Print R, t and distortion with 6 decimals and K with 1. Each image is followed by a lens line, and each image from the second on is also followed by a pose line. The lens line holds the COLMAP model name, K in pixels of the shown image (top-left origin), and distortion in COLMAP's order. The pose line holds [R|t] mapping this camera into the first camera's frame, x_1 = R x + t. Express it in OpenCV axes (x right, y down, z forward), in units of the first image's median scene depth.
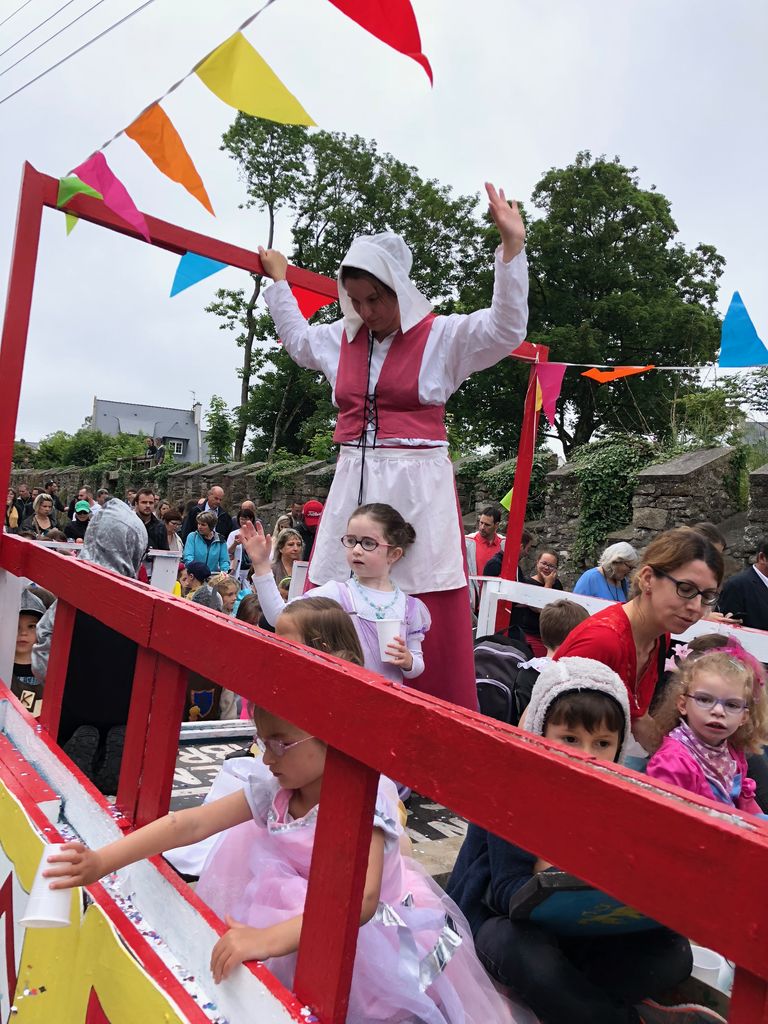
lens RADIAL K [[819.5, 0, 387.3], [0, 819.5, 512.0], [0, 0, 1]] dist [0.010130, -0.015612]
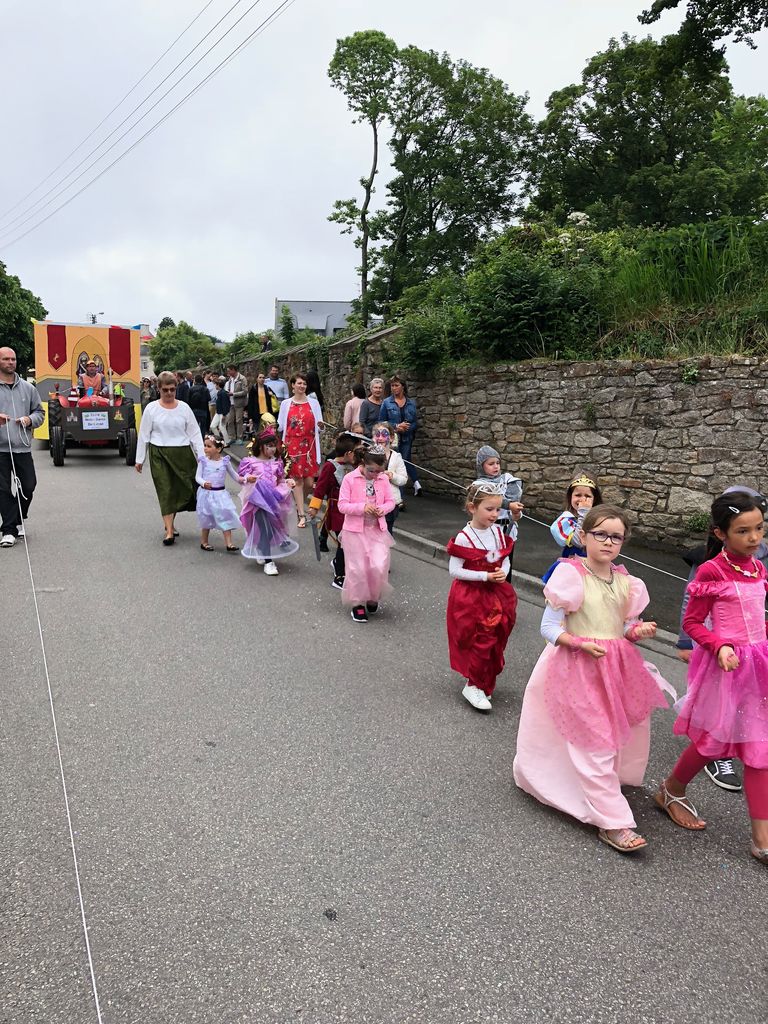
lens RADIAL K [[819.5, 0, 380.6], [0, 819.5, 505.5], [0, 0, 1]] dist [0.010130, -0.015612]
pose [[0.960874, -0.043645, -0.273526, 1.008082], [0.081647, 0.988261, 0.129129, 0.116925], [0.264679, -0.146409, 0.953158, -1.180218]]
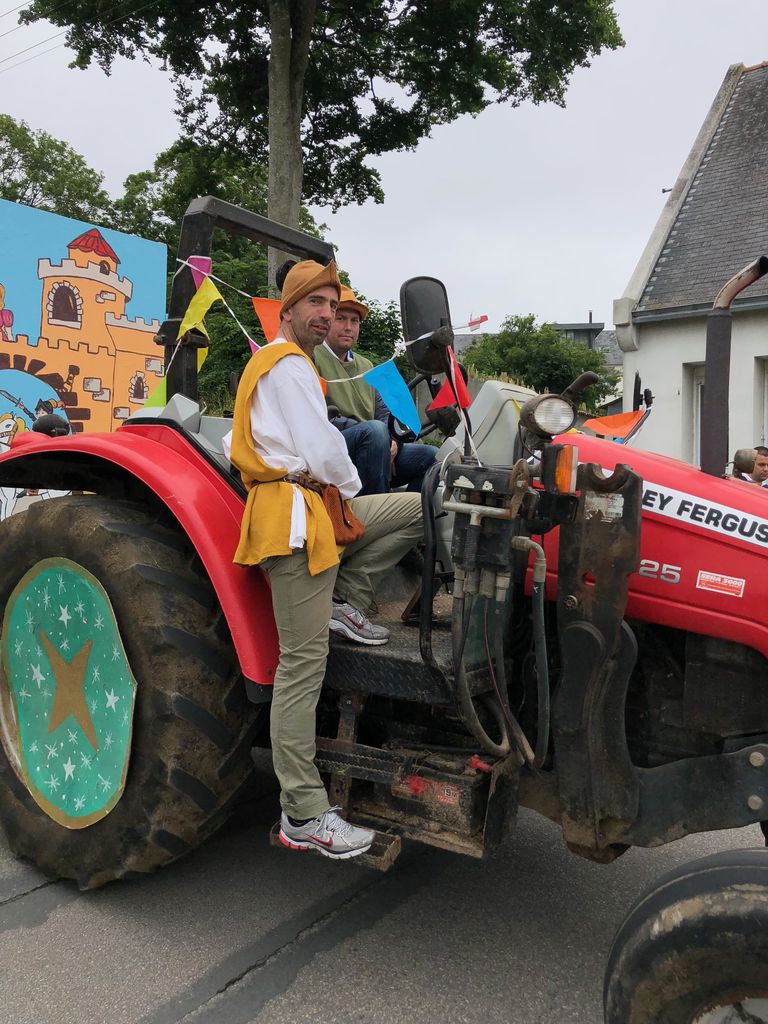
lens RADIAL K [[819.5, 0, 380.5], [0, 819.5, 507.7], [0, 0, 1]] dist [0.010130, -0.015612]
pose [[0.981260, -0.079355, 0.175592, 1.334842], [0.061902, 0.992780, 0.102740, 0.142659], [-0.182477, -0.089946, 0.979087, -1.861049]]
